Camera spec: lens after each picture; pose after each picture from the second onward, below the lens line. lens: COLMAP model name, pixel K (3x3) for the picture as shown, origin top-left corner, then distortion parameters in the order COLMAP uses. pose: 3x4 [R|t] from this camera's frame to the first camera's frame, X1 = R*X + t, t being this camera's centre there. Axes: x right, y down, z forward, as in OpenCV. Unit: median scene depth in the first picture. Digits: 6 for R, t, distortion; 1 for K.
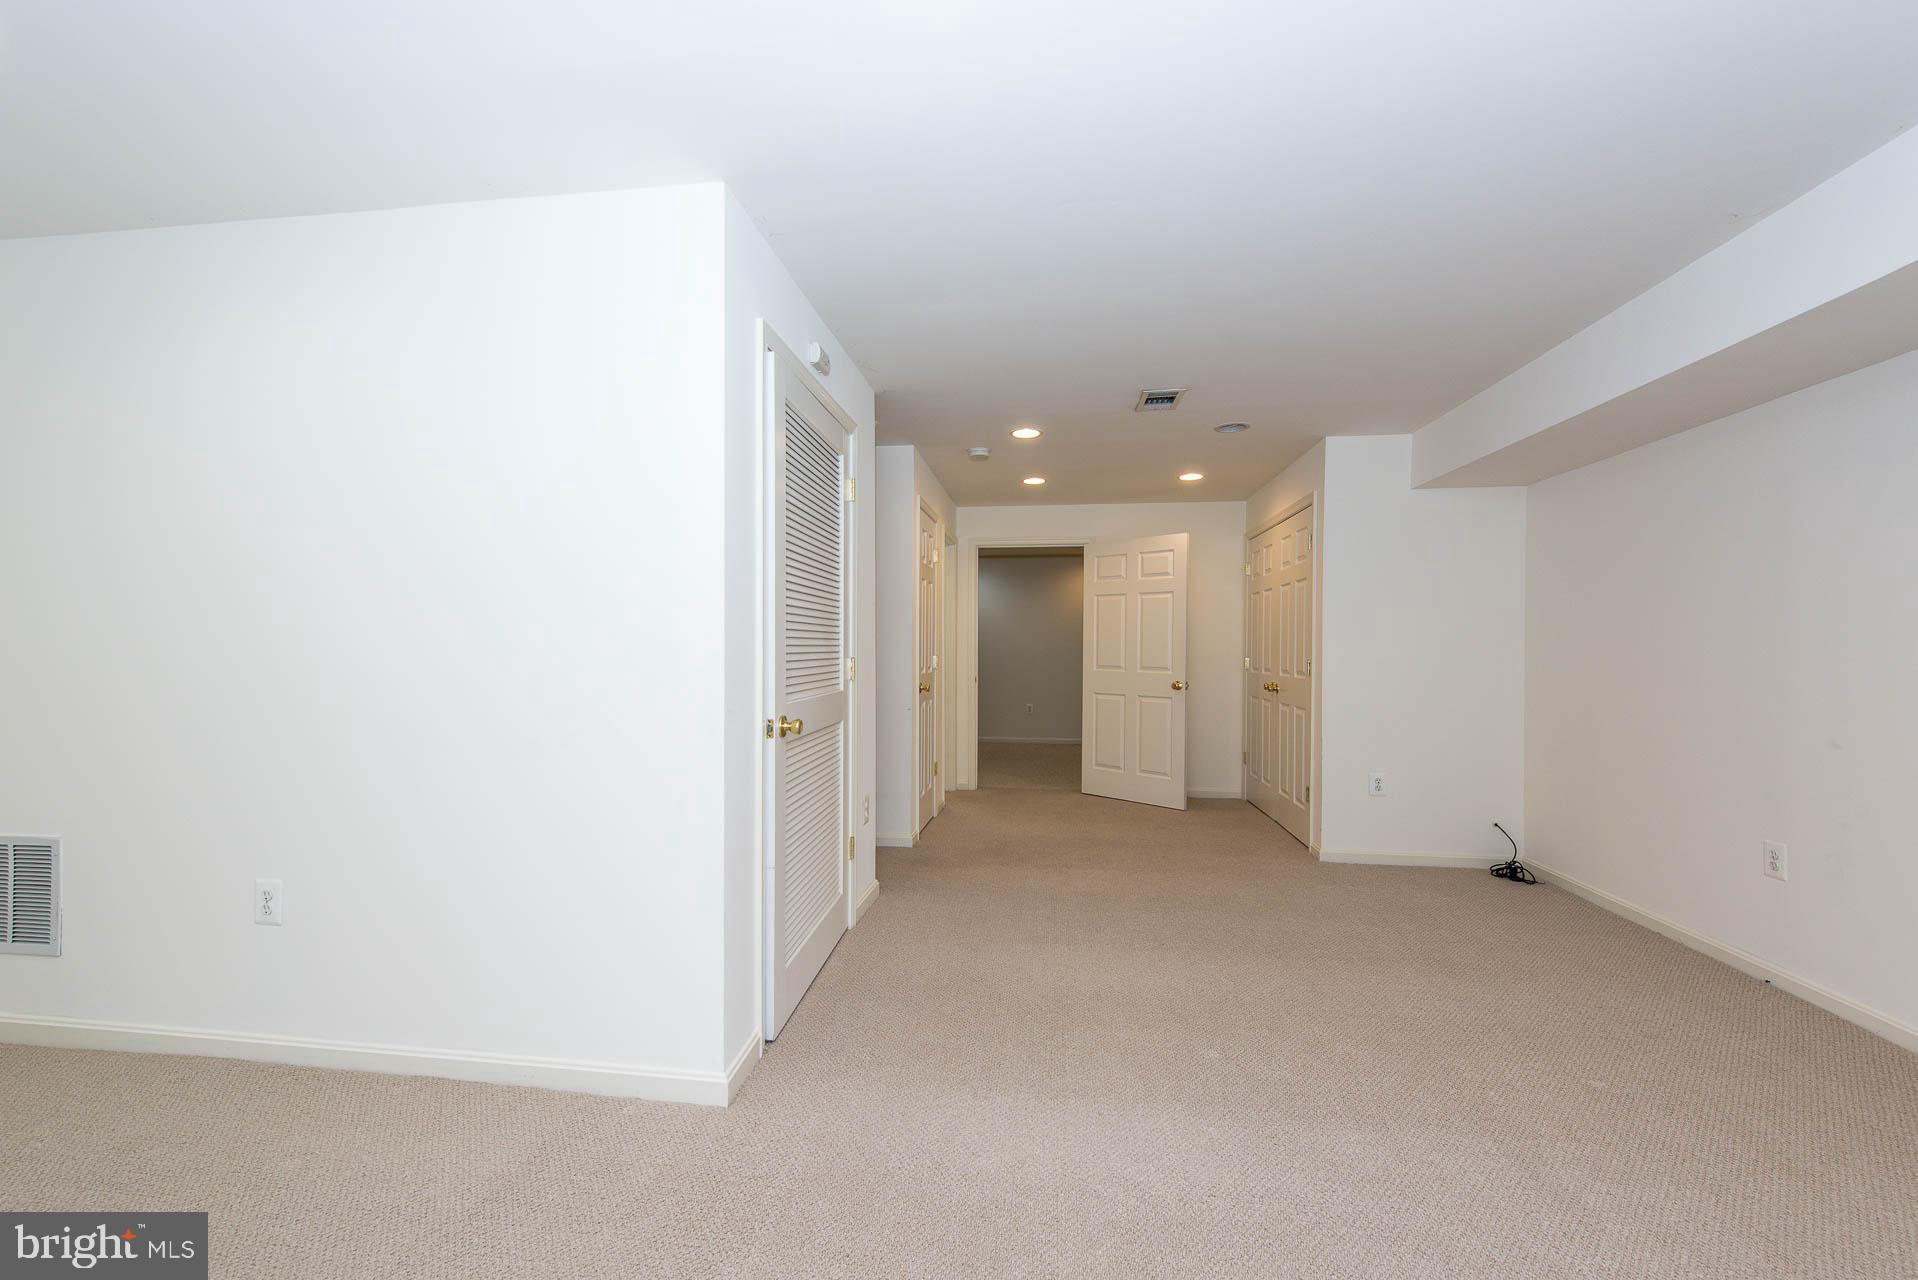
lens RADIAL K [[754.0, 0, 955.7], [0, 754.0, 648.2], [0, 0, 1]] dist [0.001355, -0.000955]
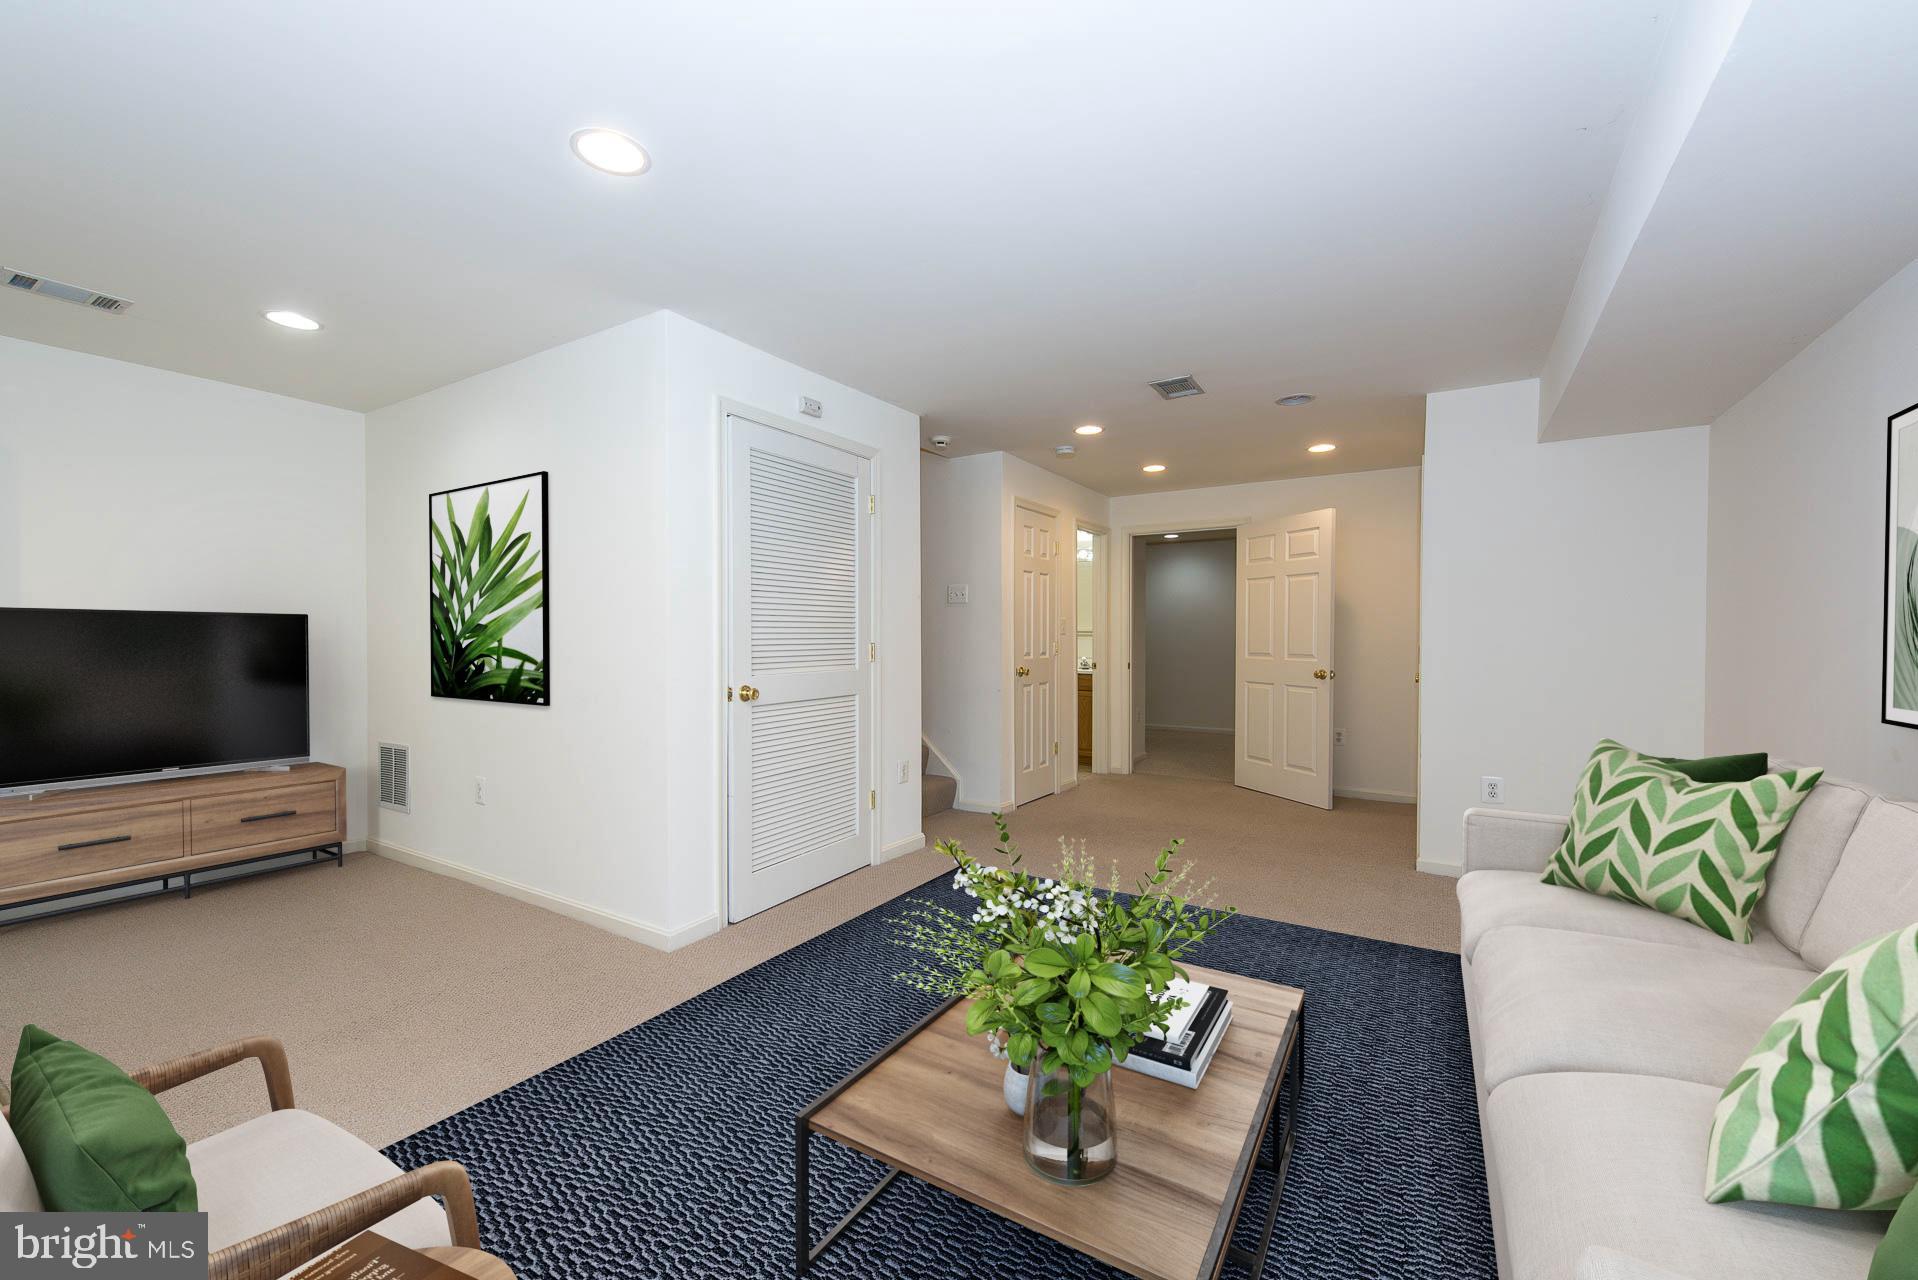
lens RADIAL K [[760.3, 0, 959.0], [0, 760.3, 640.0], [0, 0, 1]] dist [-0.000359, -0.000358]
pose [[0.911682, -0.003129, -0.410884, 0.278015], [0.004814, 0.999984, 0.003068, 0.002539], [0.410868, -0.004775, 0.911682, -0.033315]]
